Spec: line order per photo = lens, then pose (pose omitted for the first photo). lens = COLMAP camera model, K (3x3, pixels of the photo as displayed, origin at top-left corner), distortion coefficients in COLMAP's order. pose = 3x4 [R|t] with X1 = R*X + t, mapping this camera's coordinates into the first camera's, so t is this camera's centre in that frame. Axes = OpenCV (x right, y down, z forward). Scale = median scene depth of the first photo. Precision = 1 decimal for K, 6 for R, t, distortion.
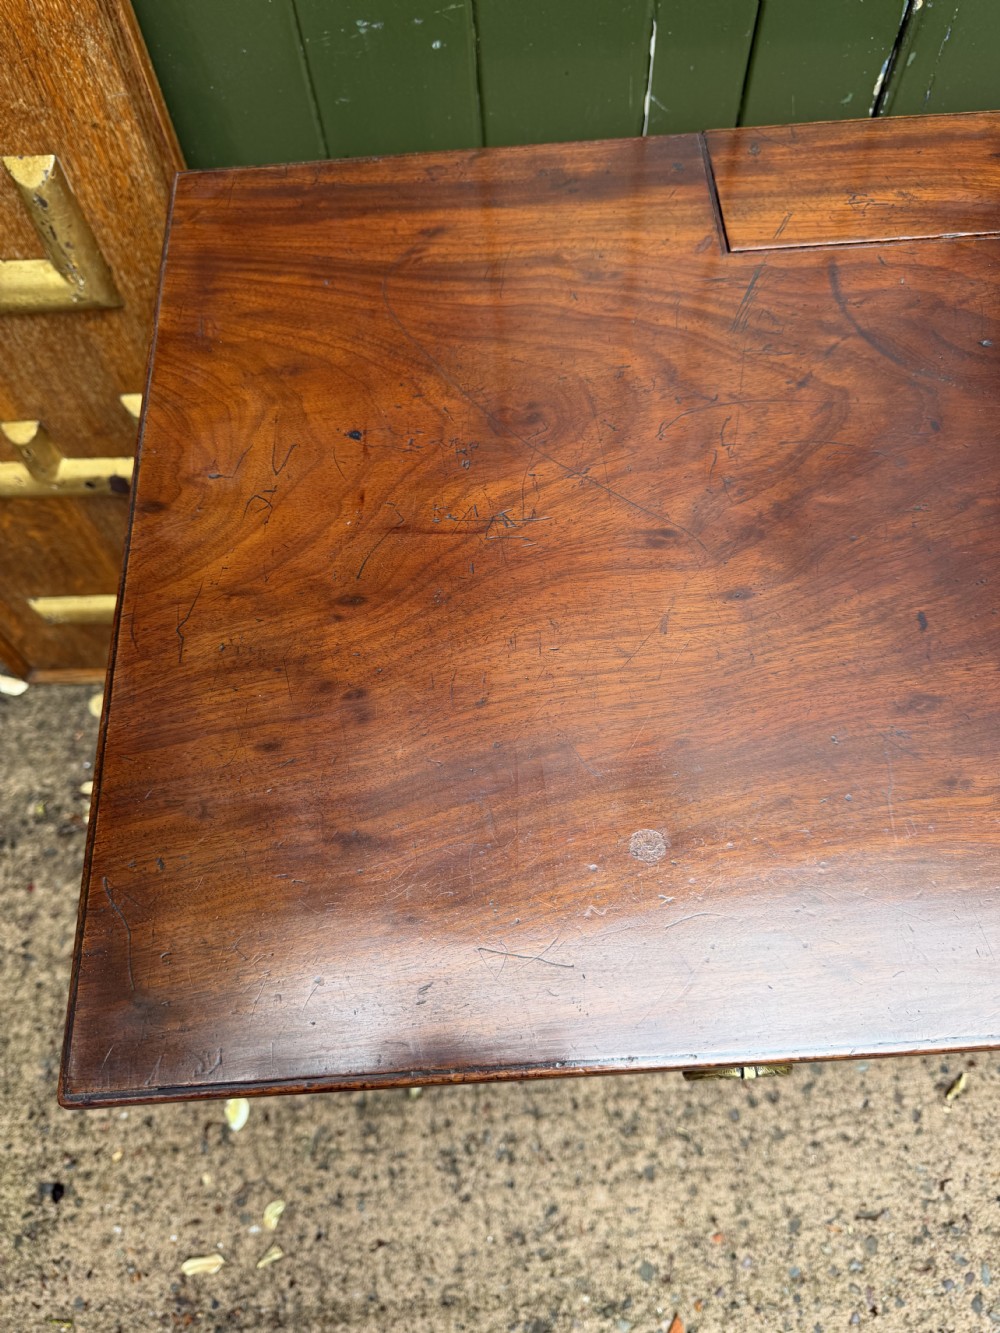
lens RADIAL K [[970.7, 0, 497.4], [0, 970.7, 677.9], [0, 0, 1]] dist [-0.000789, -0.006848]
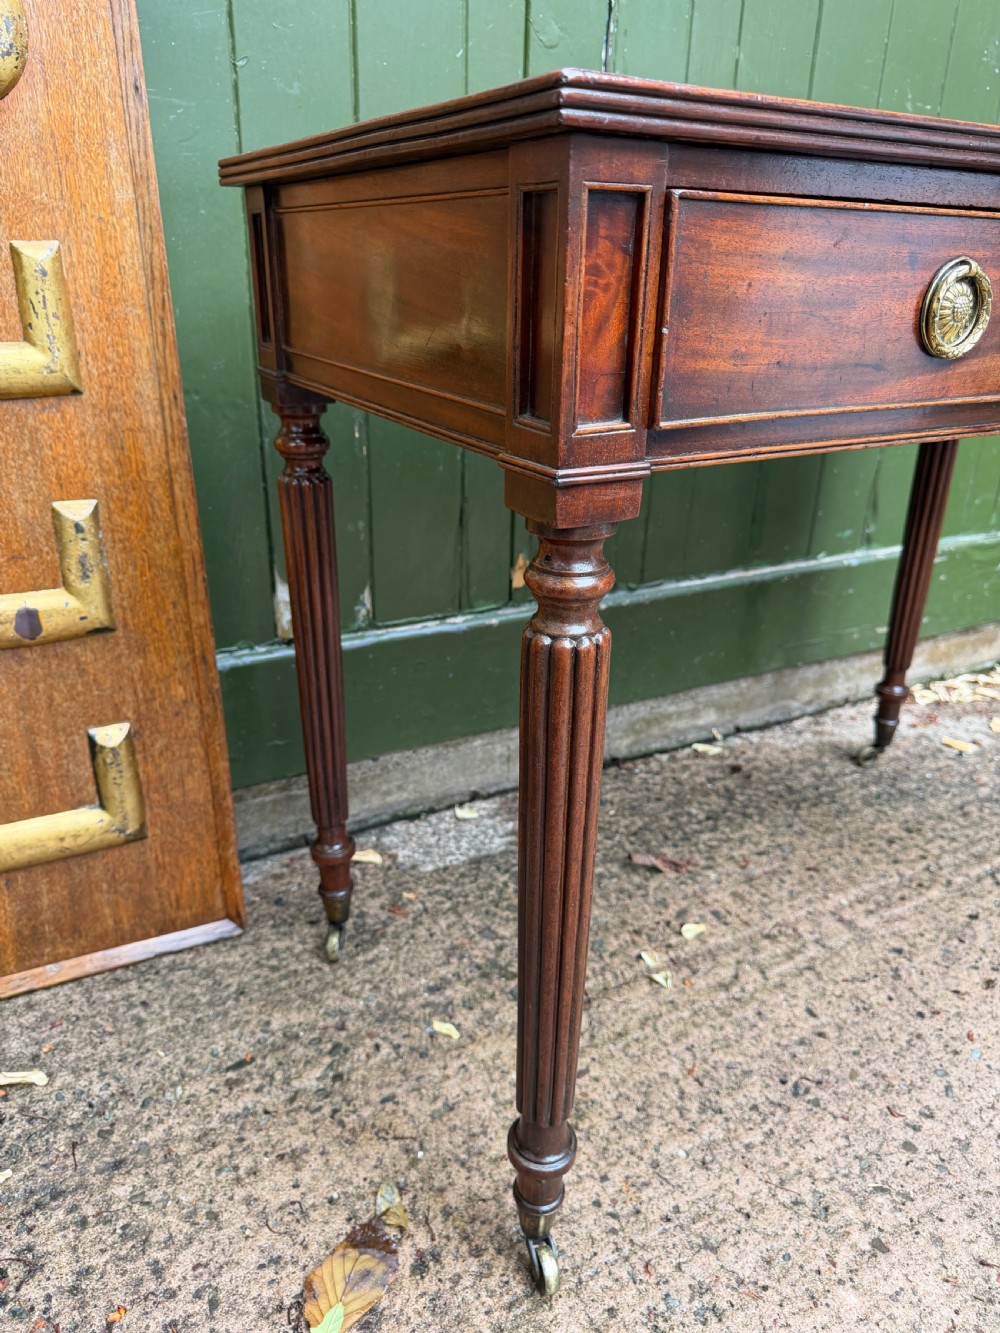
lens RADIAL K [[970.7, 0, 499.3], [0, 970.7, 666.7], [0, 0, 1]] dist [-0.000789, -0.006848]
pose [[0.891919, -0.117839, 0.436571, -0.368188], [0.385672, 0.702287, -0.598372, 0.532771], [-0.236087, 0.702073, 0.671831, 0.269778]]
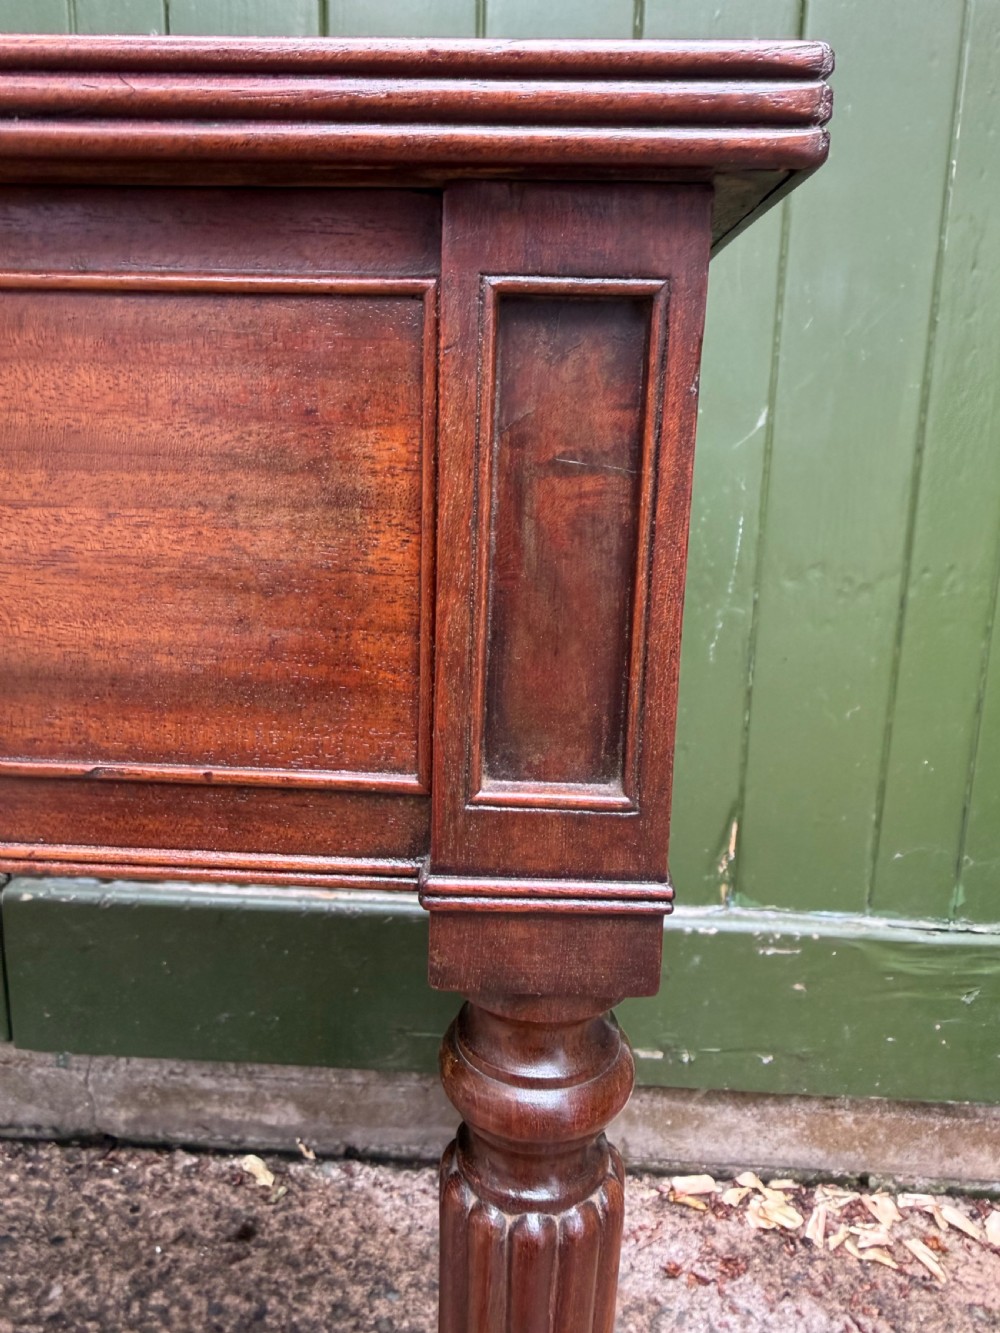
lens RADIAL K [[970.7, 0, 500.7], [0, 970.7, 593.8], [0, 0, 1]] dist [-0.000789, -0.006848]
pose [[0.995298, 0.076561, -0.059326, 0.762708], [-0.092452, 0.568348, -0.817578, 0.267135], [-0.028877, 0.819218, 0.572754, 0.324098]]
